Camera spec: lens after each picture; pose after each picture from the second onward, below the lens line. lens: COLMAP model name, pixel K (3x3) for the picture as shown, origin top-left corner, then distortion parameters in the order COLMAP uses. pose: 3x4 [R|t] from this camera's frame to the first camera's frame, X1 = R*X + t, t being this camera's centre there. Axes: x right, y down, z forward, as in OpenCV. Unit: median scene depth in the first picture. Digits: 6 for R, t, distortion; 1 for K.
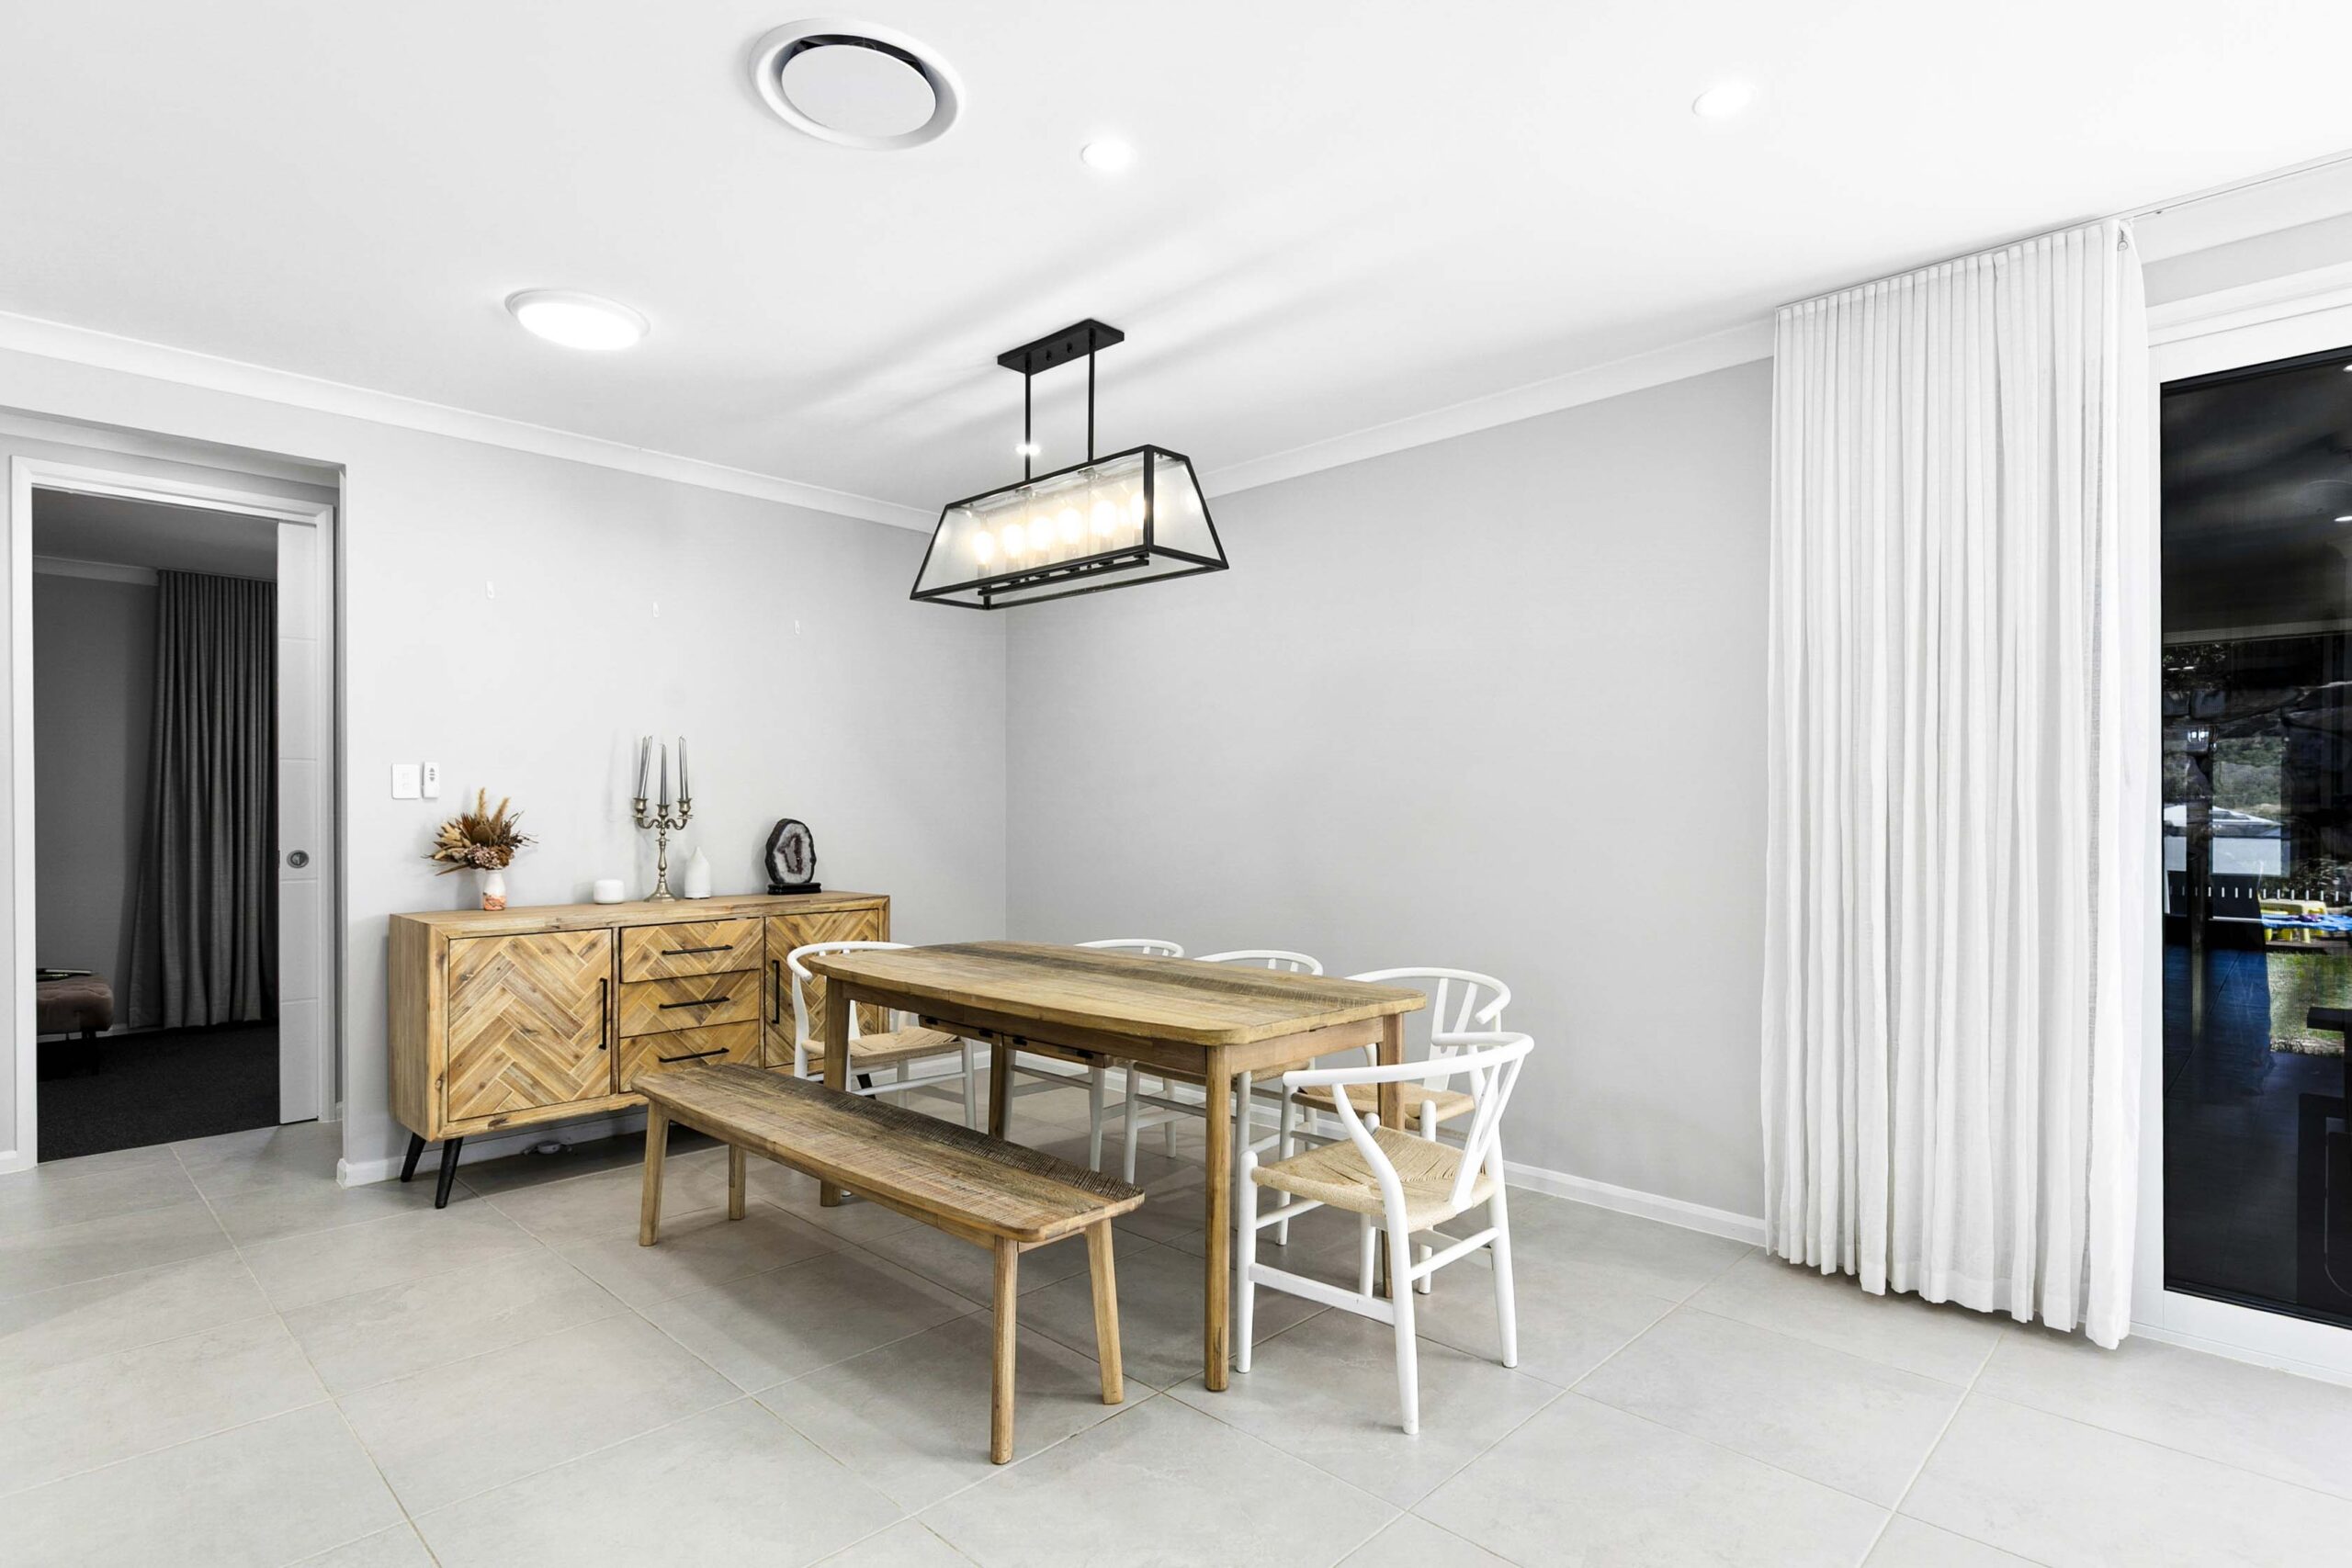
lens RADIAL K [[1207.8, 0, 1161.9], [0, 1207.8, 821.8], [0, 0, 1]] dist [0.004869, -0.000045]
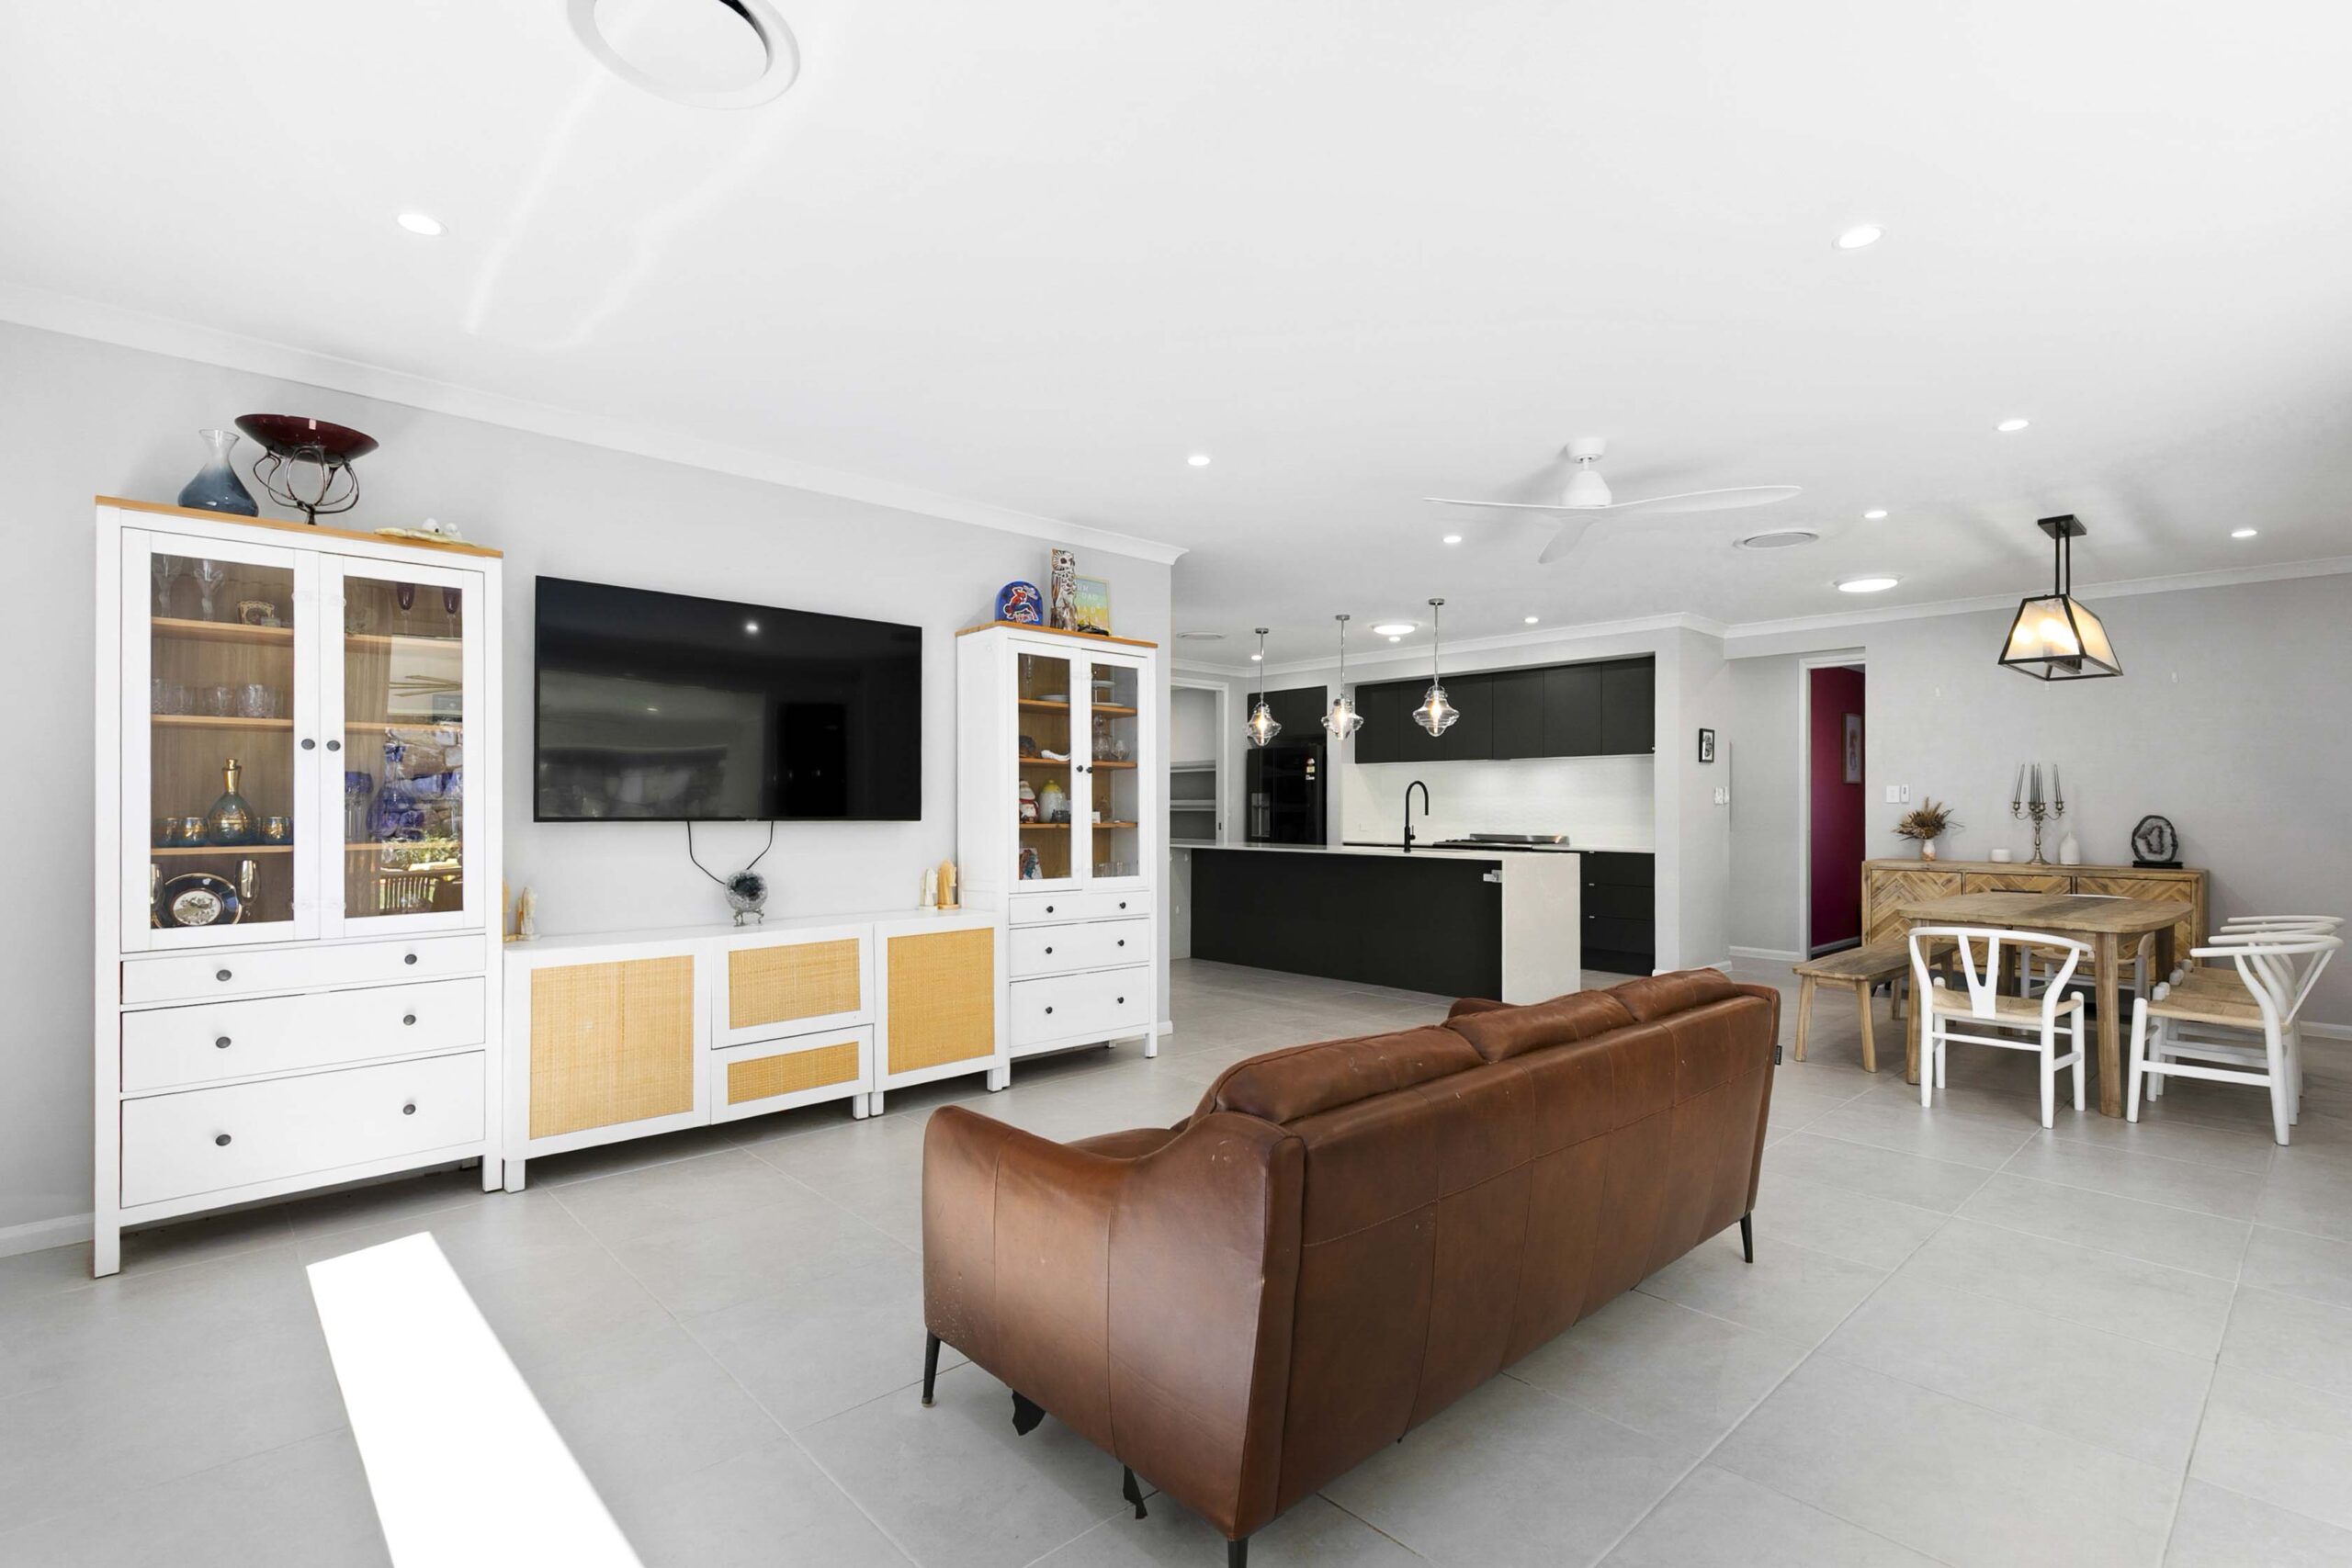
lens RADIAL K [[1065.1, 0, 1173.4], [0, 1065.1, 797.0], [0, 0, 1]] dist [0.005307, 0.000024]
pose [[-0.068144, -0.006642, -0.997653, 1.038395], [-0.010691, 0.999925, -0.005927, -0.004090], [0.997618, 0.010263, -0.068210, -0.071149]]
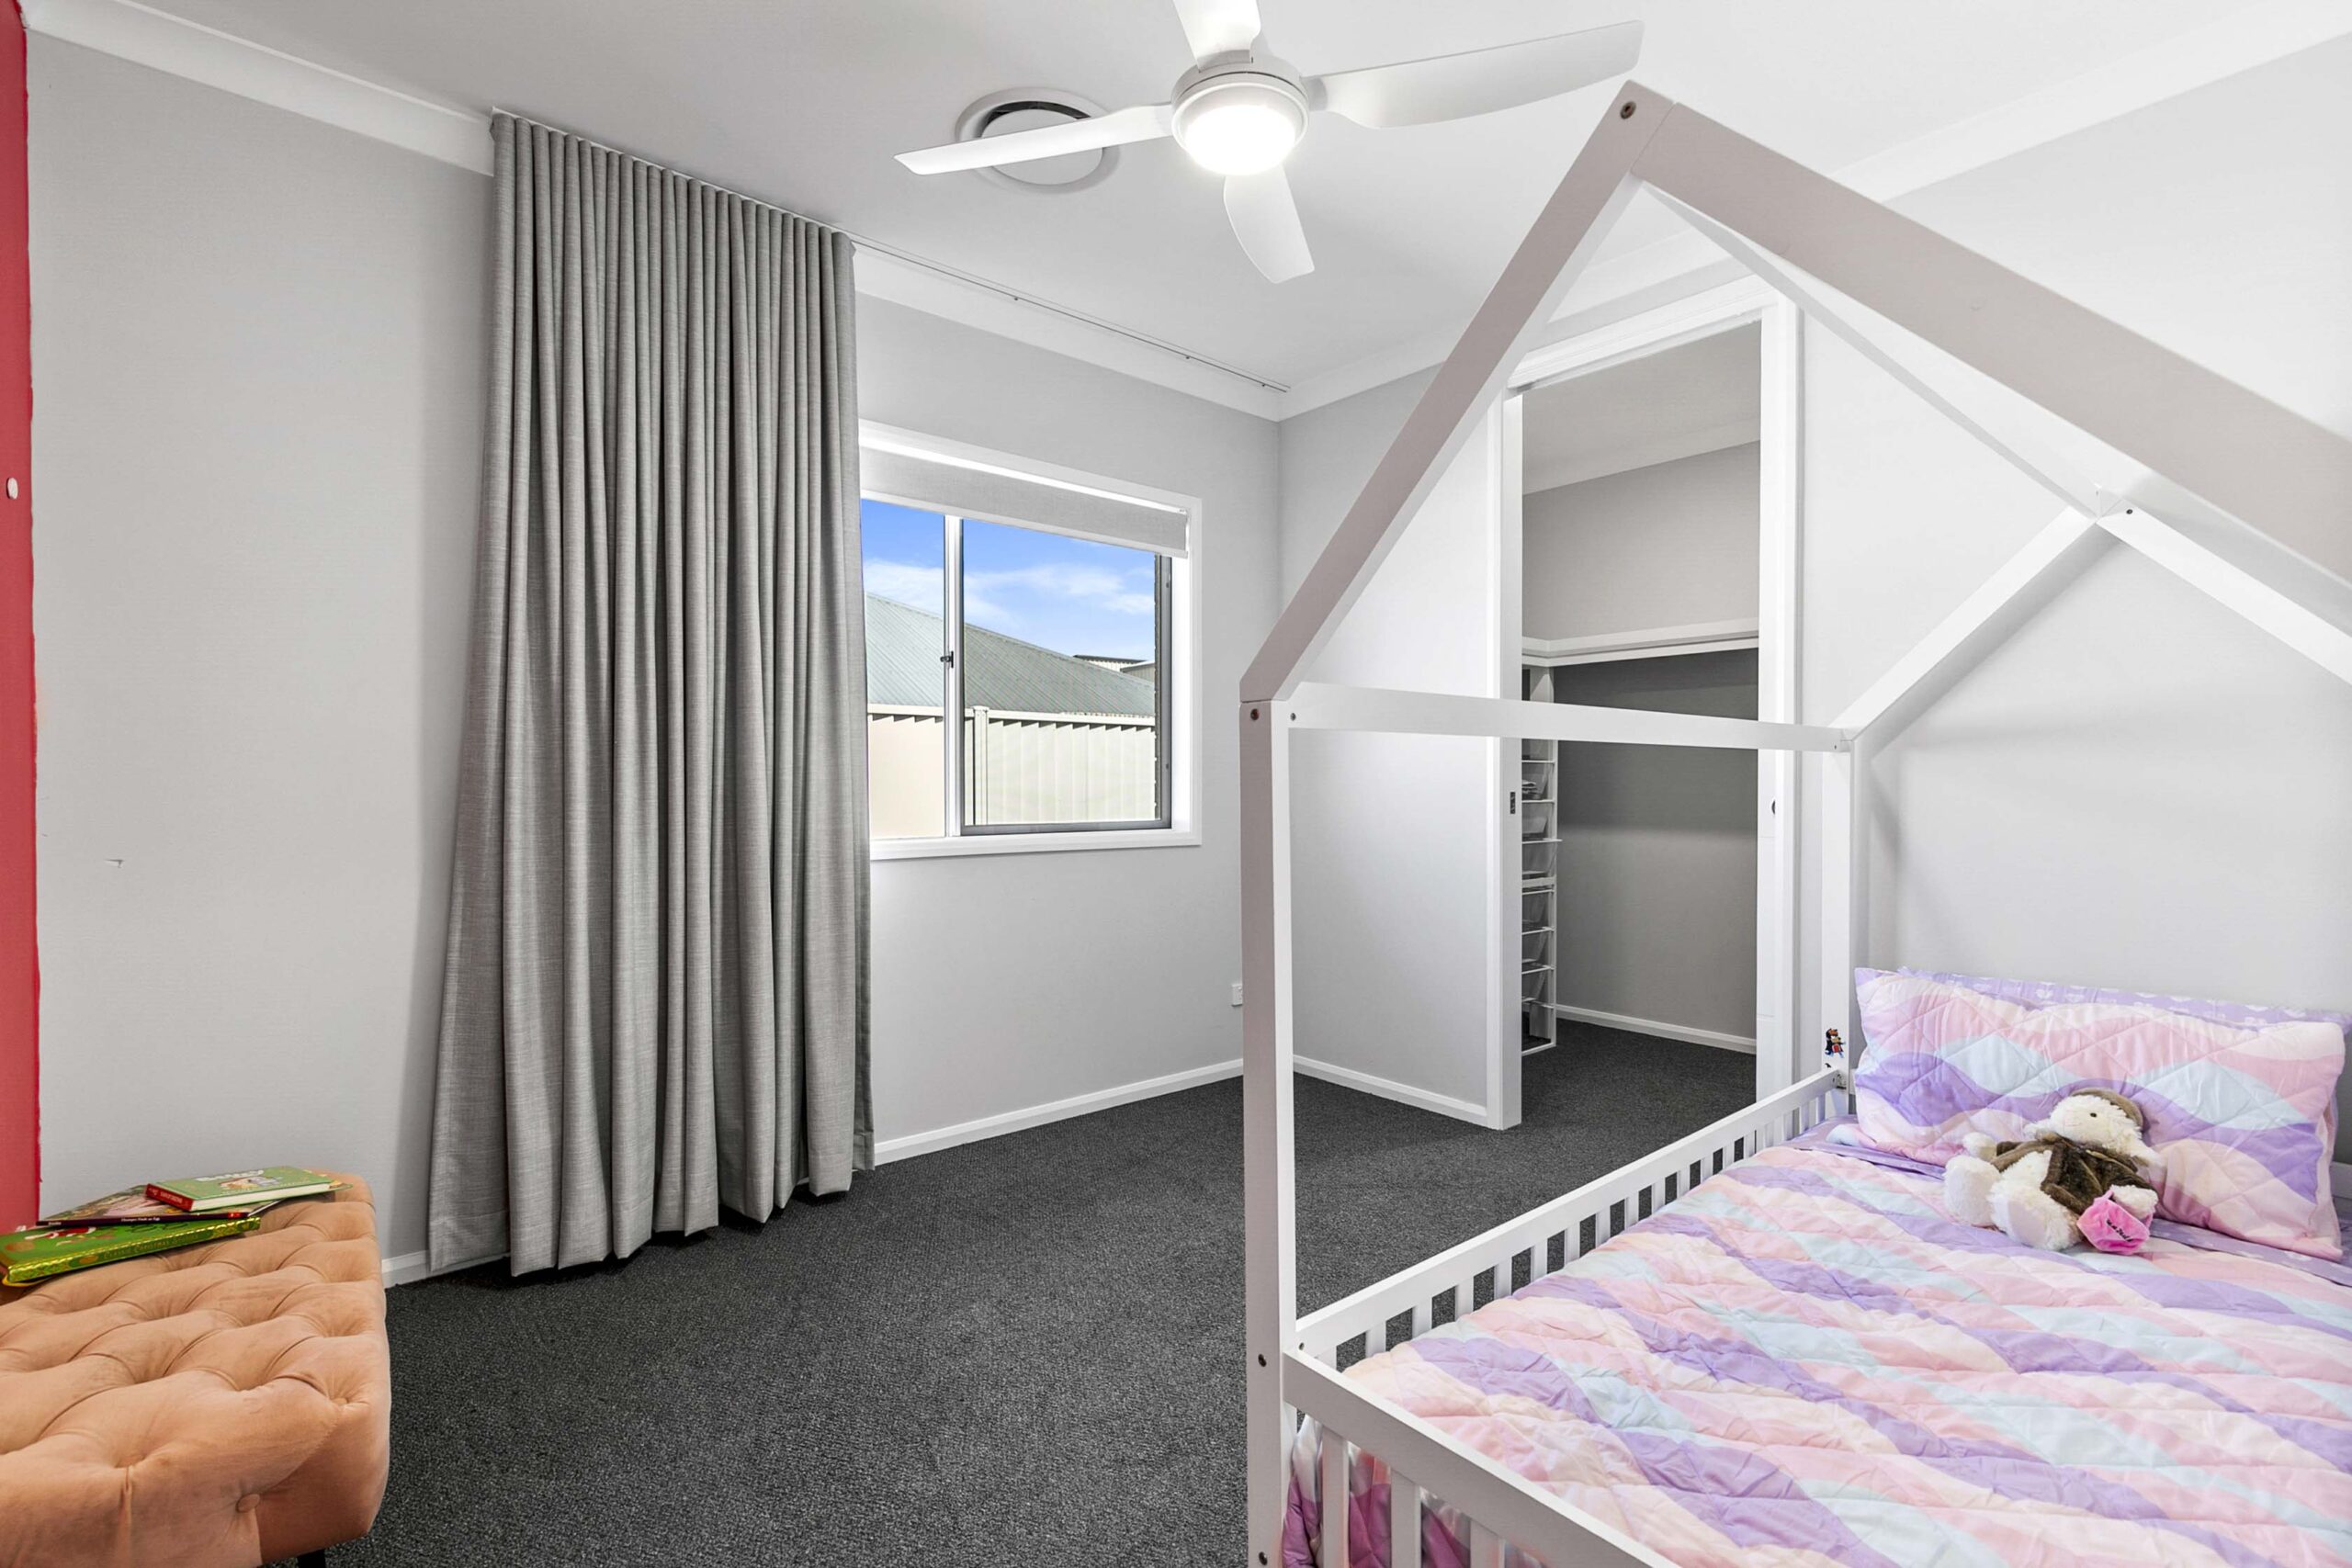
lens RADIAL K [[1065.1, 0, 1167.3], [0, 1065.1, 784.9], [0, 0, 1]] dist [0.005307, 0.000024]
pose [[0.991892, -0.002689, -0.127056, -0.671913], [0.002768, 0.999996, 0.000450, 0.014230], [0.127055, -0.000798, 0.991895, 0.809033]]
